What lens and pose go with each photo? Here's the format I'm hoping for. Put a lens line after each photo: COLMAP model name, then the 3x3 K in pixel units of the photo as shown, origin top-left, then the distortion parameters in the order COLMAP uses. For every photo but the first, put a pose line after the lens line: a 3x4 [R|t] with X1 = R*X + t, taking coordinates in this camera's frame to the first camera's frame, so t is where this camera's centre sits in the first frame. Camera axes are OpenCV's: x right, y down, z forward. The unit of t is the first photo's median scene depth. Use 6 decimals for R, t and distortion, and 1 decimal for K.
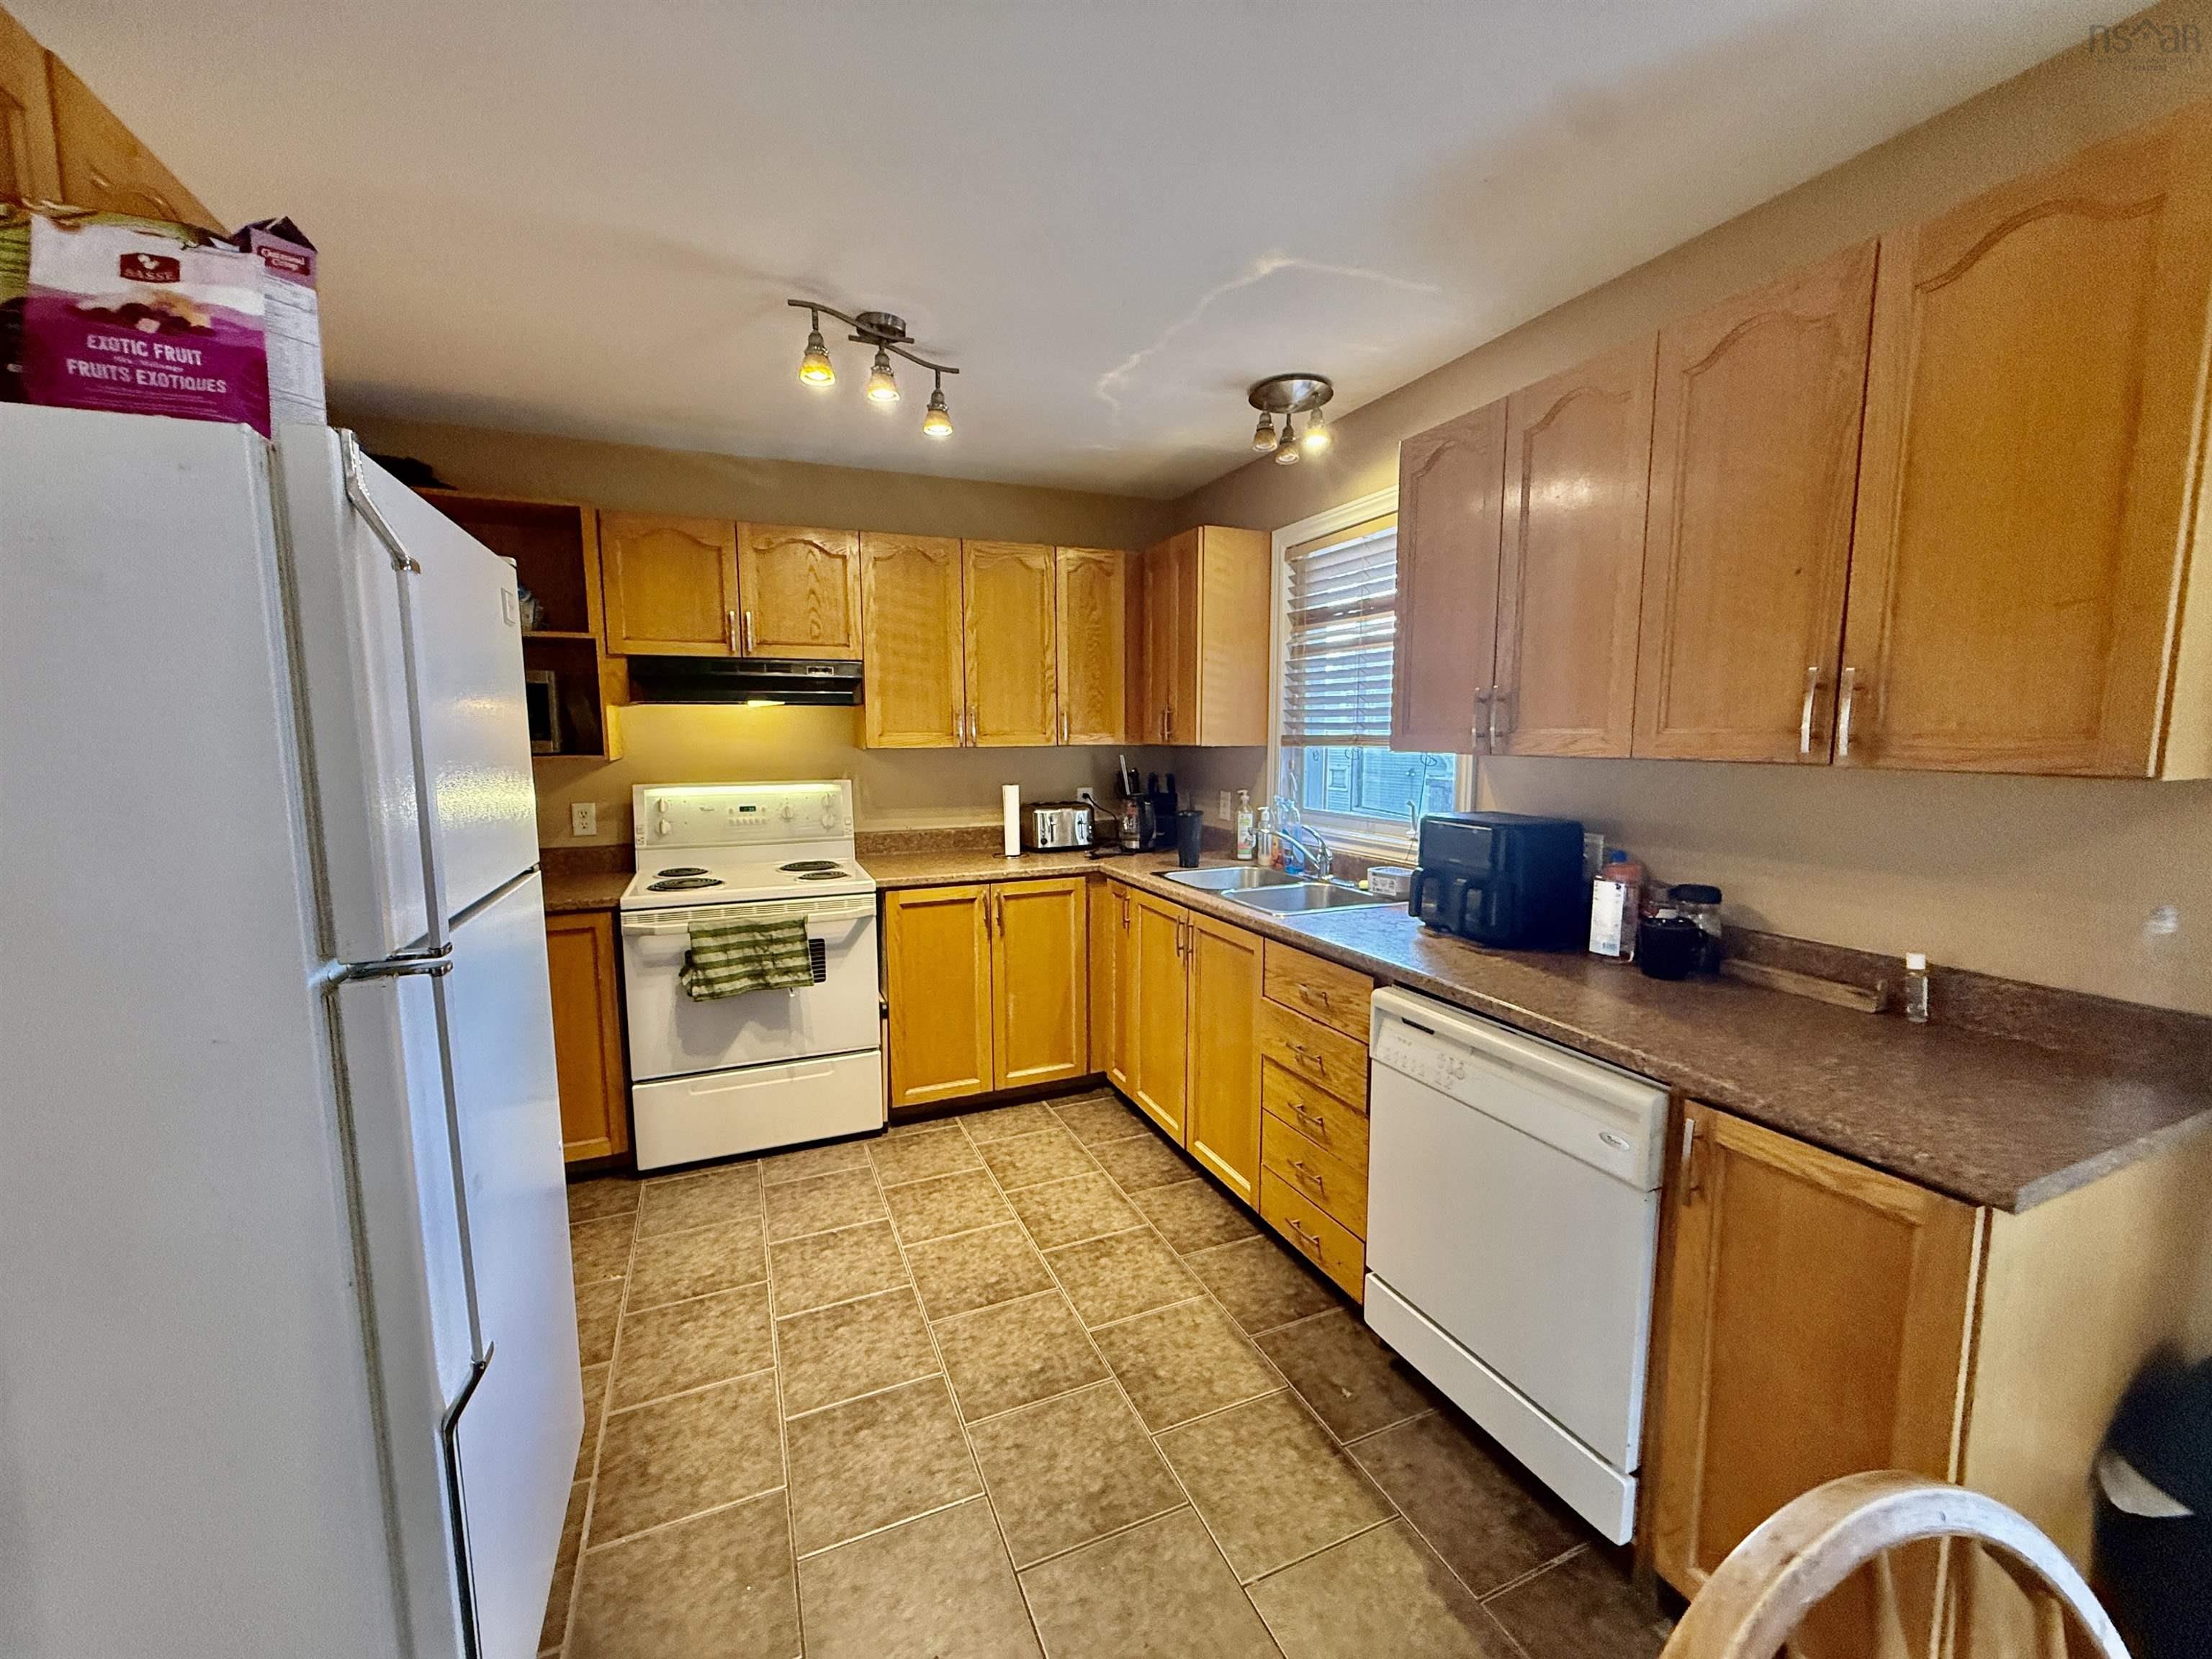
lens RADIAL K [[878.3, 0, 1098.6], [0, 878.3, 829.0], [0, 0, 1]] dist [-0.000008, 0.000121]
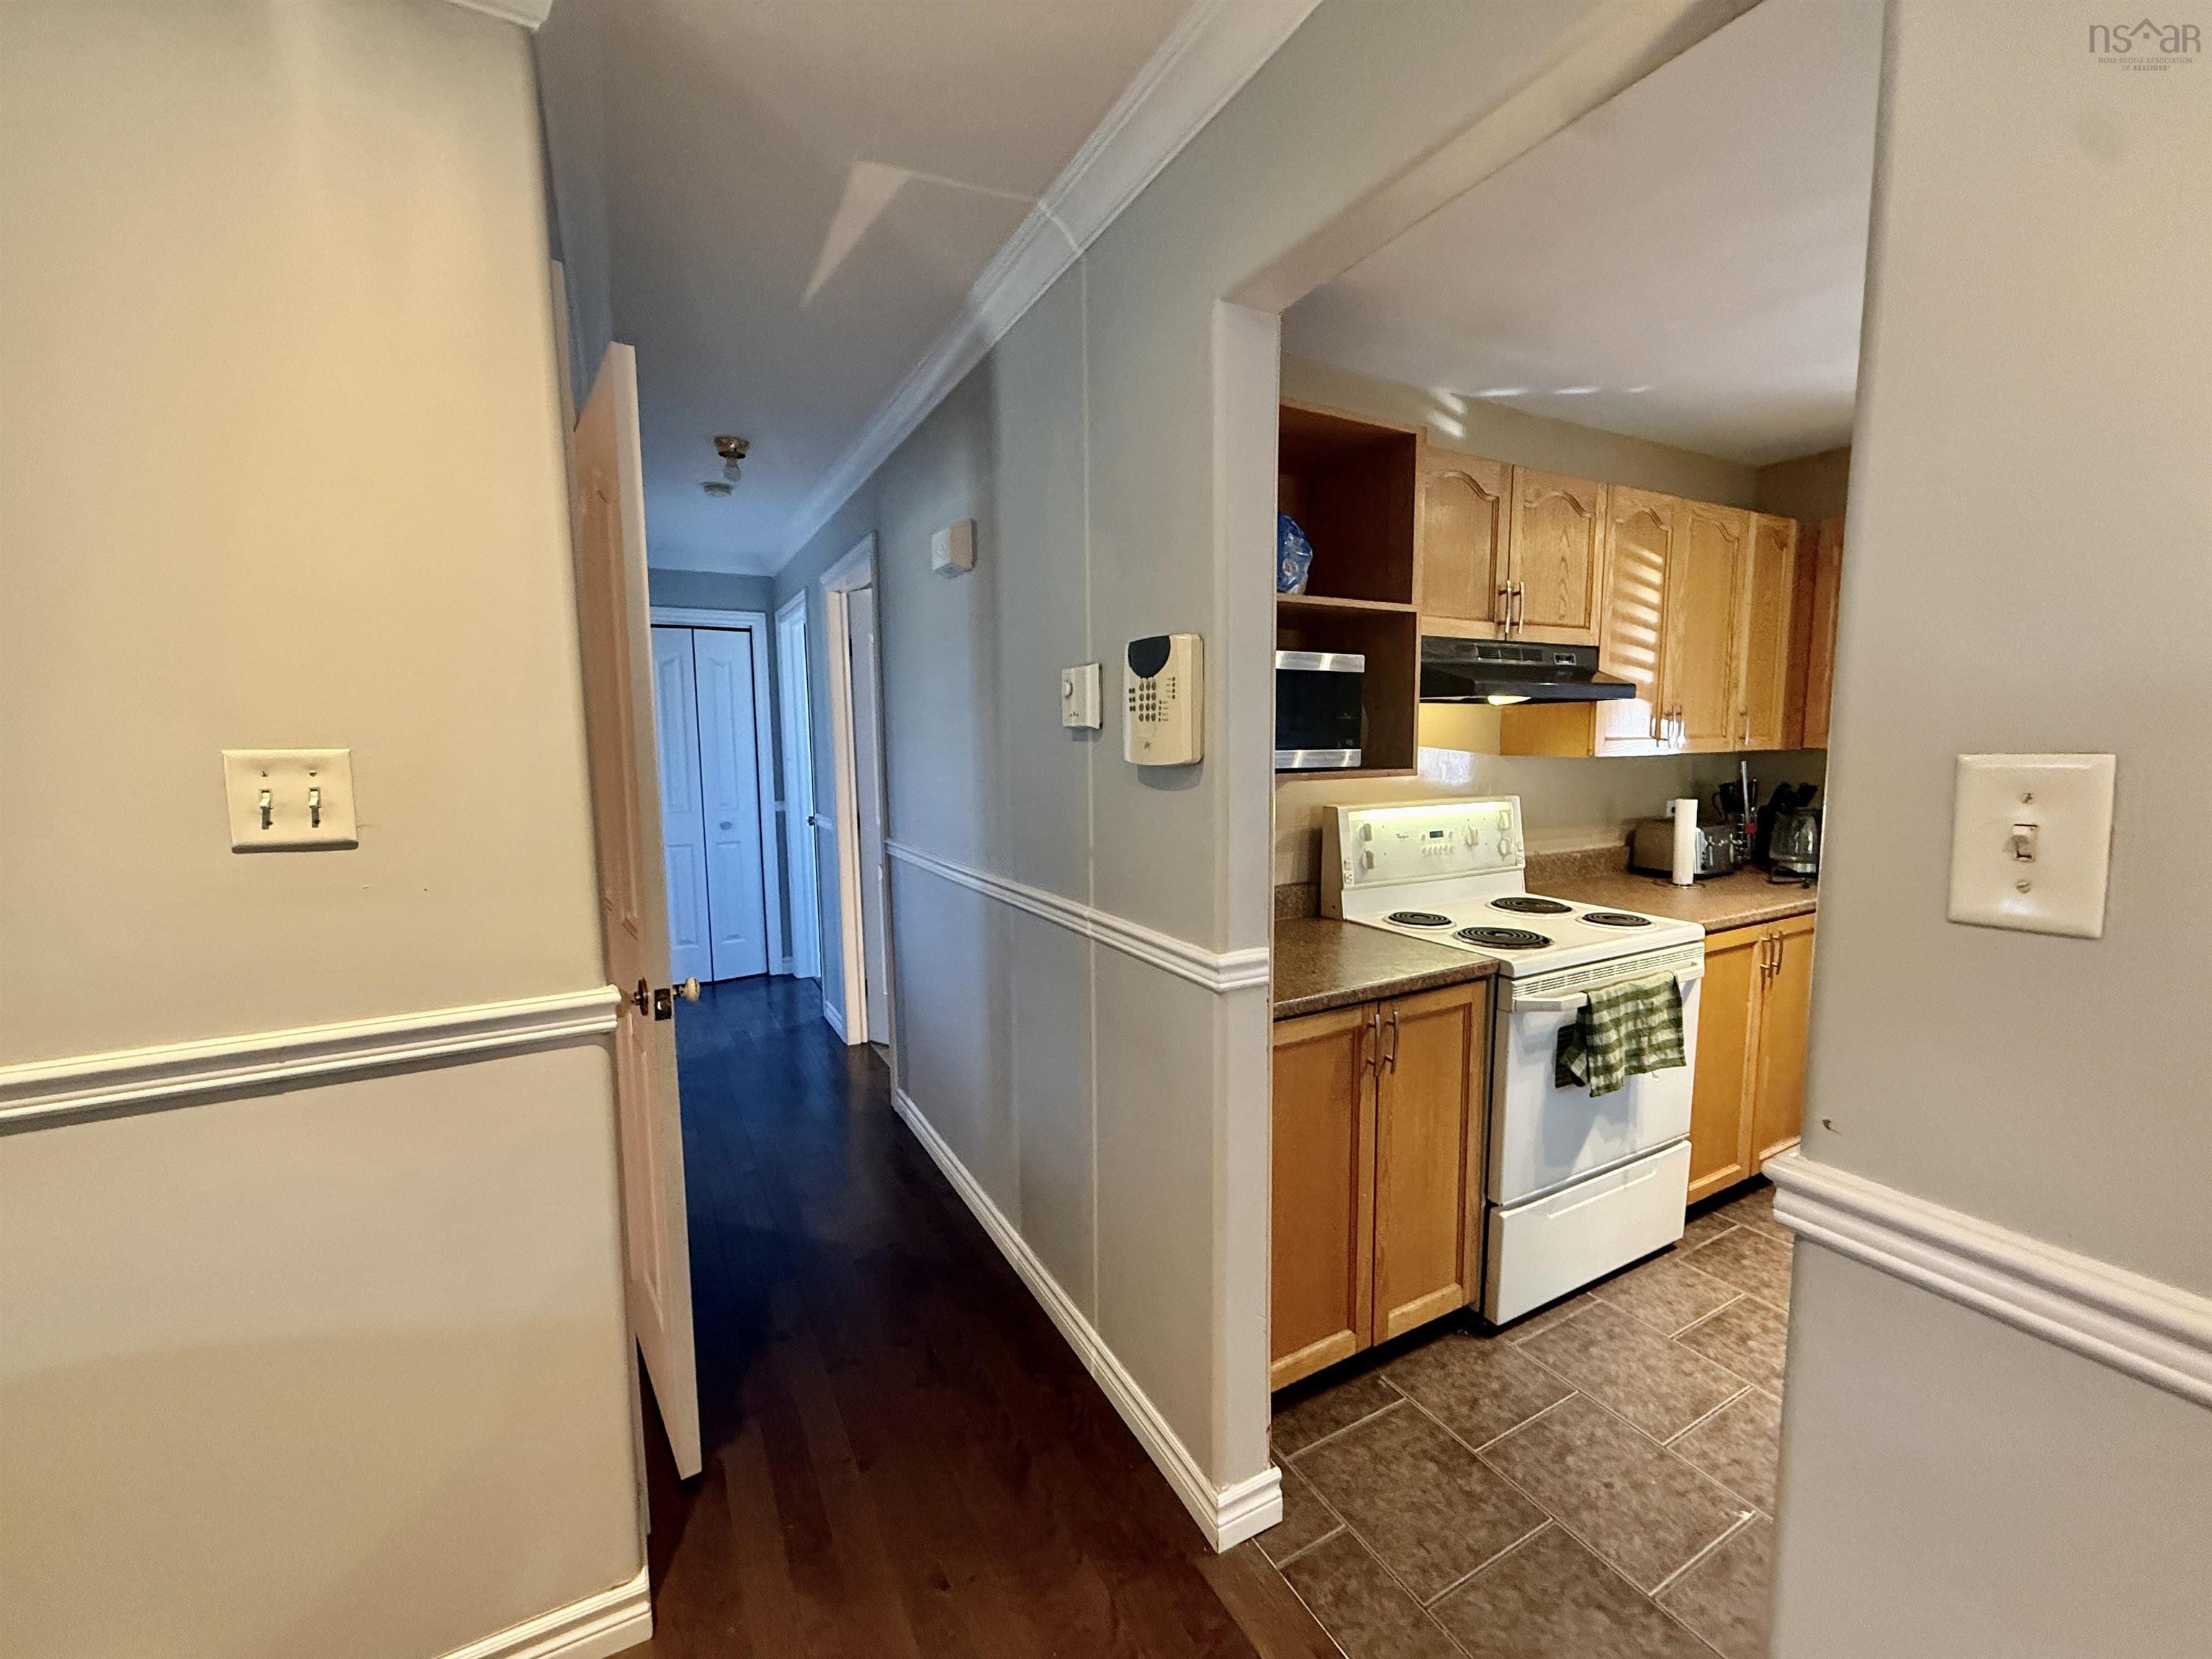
lens RADIAL K [[840.8, 0, 1057.5], [0, 840.8, 820.1], [0, 0, 1]] dist [-0.030753, -0.000070]
pose [[0.999153, -0.018431, 0.036794, -0.834433], [0.019195, 0.999605, -0.020529, -0.028482], [-0.036401, 0.021218, 0.999112, 0.281392]]
